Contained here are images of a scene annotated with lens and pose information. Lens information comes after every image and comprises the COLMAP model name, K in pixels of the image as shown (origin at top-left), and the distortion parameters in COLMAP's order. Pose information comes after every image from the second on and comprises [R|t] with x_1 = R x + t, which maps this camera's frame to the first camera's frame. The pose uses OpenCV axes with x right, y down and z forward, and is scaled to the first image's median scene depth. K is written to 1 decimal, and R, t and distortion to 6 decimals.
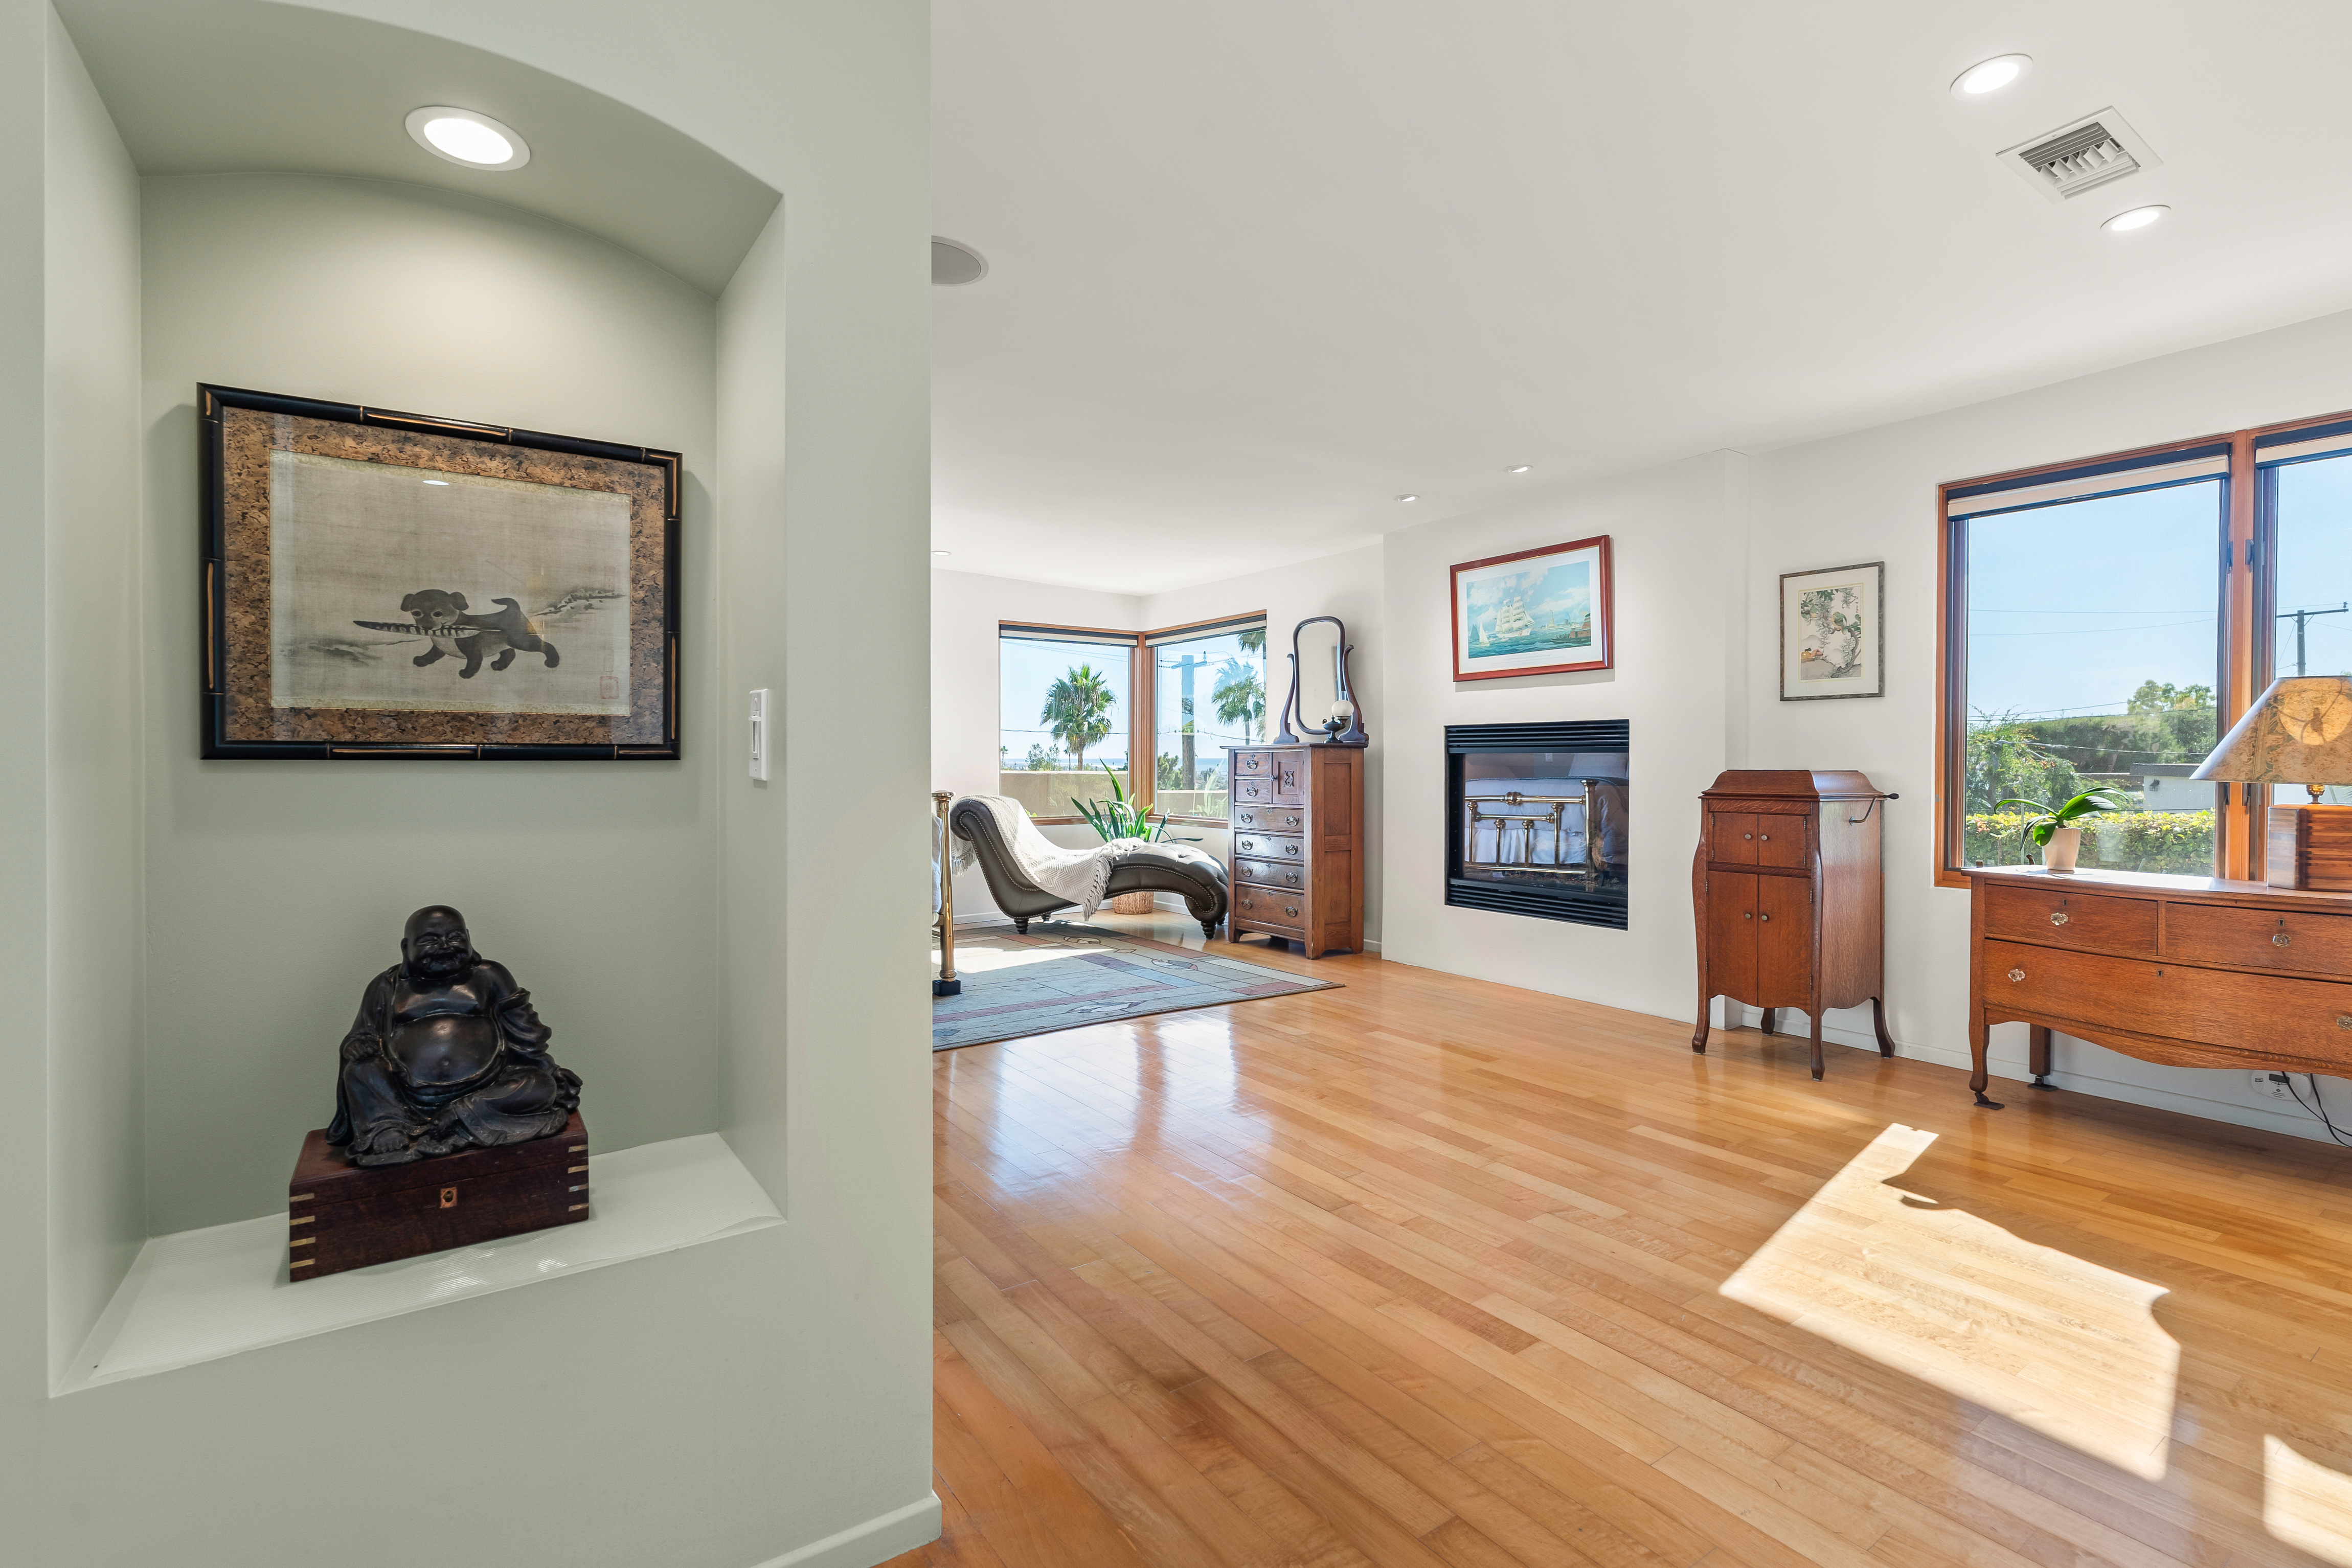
lens RADIAL K [[1059.9, 0, 1192.1], [0, 1059.9, 778.5], [0, 0, 1]] dist [-0.017619, 0.007864]
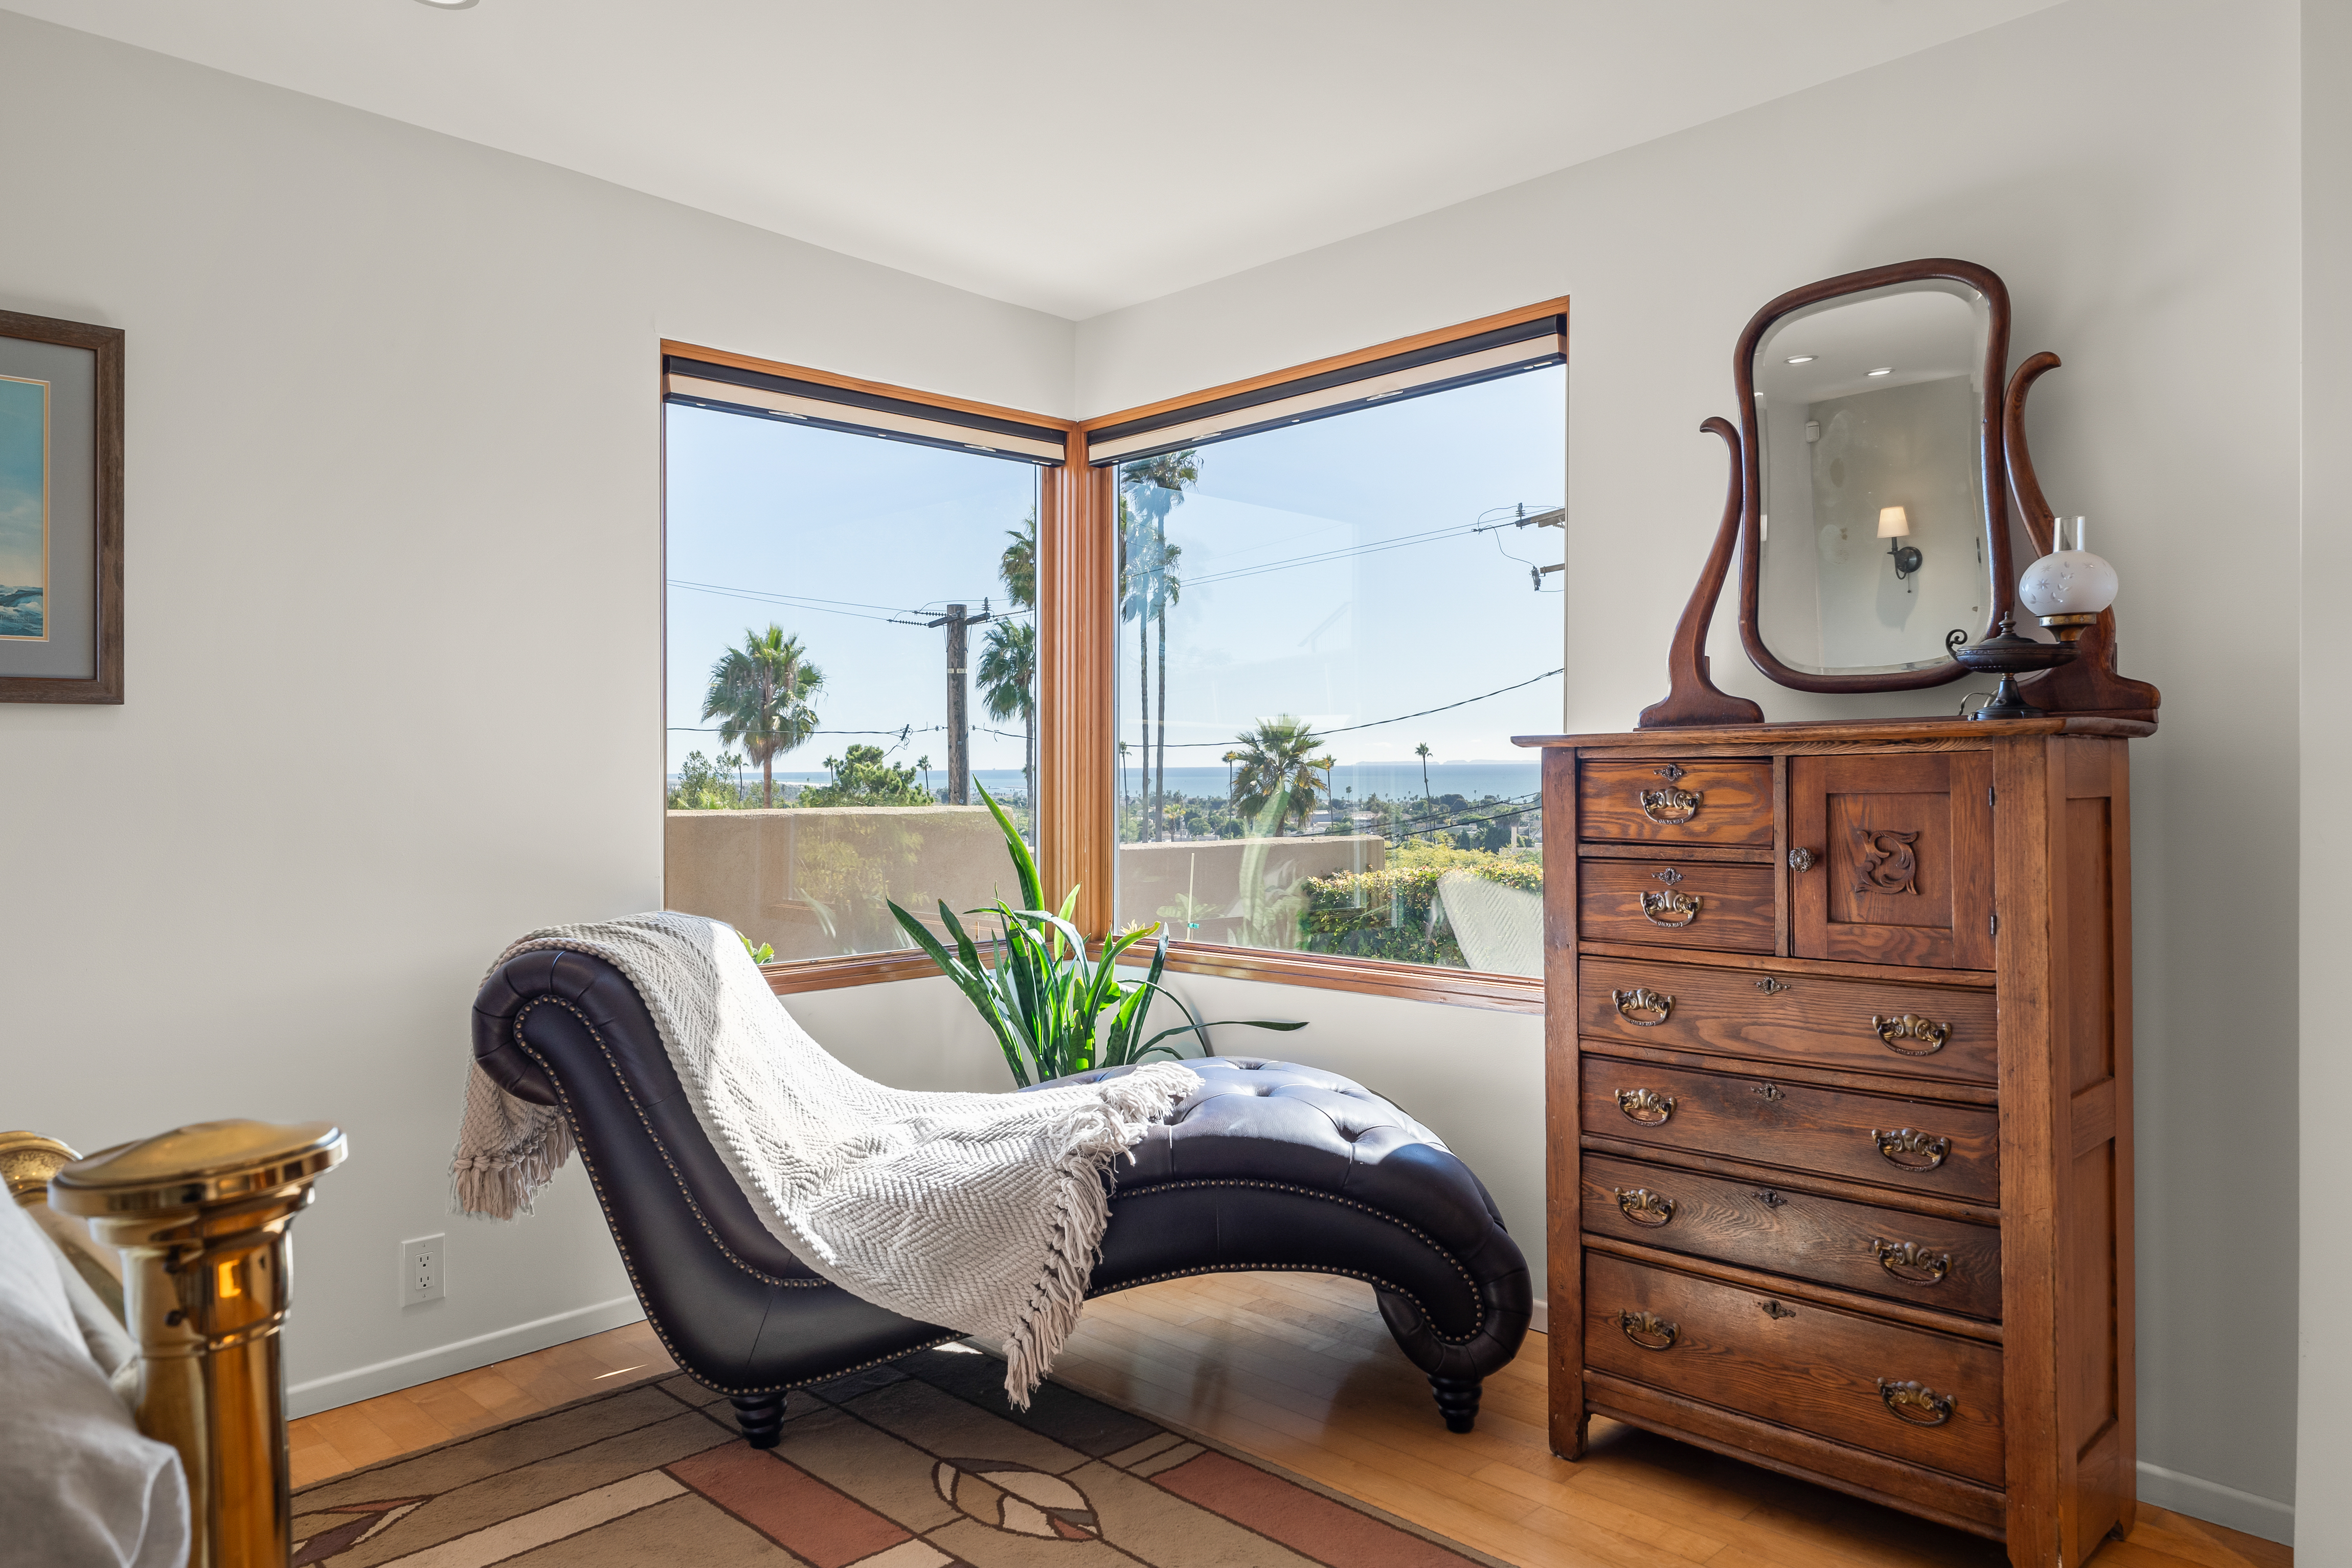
lens RADIAL K [[1553.0, 0, 1190.4], [0, 1553.0, 738.1], [0, 0, 1]] dist [0.026370, 0.000812]
pose [[0.986516, -0.002353, 0.163646, -0.097125], [0.008885, 0.999192, -0.039195, -0.011734], [-0.163422, 0.040121, 0.985740, 0.491006]]
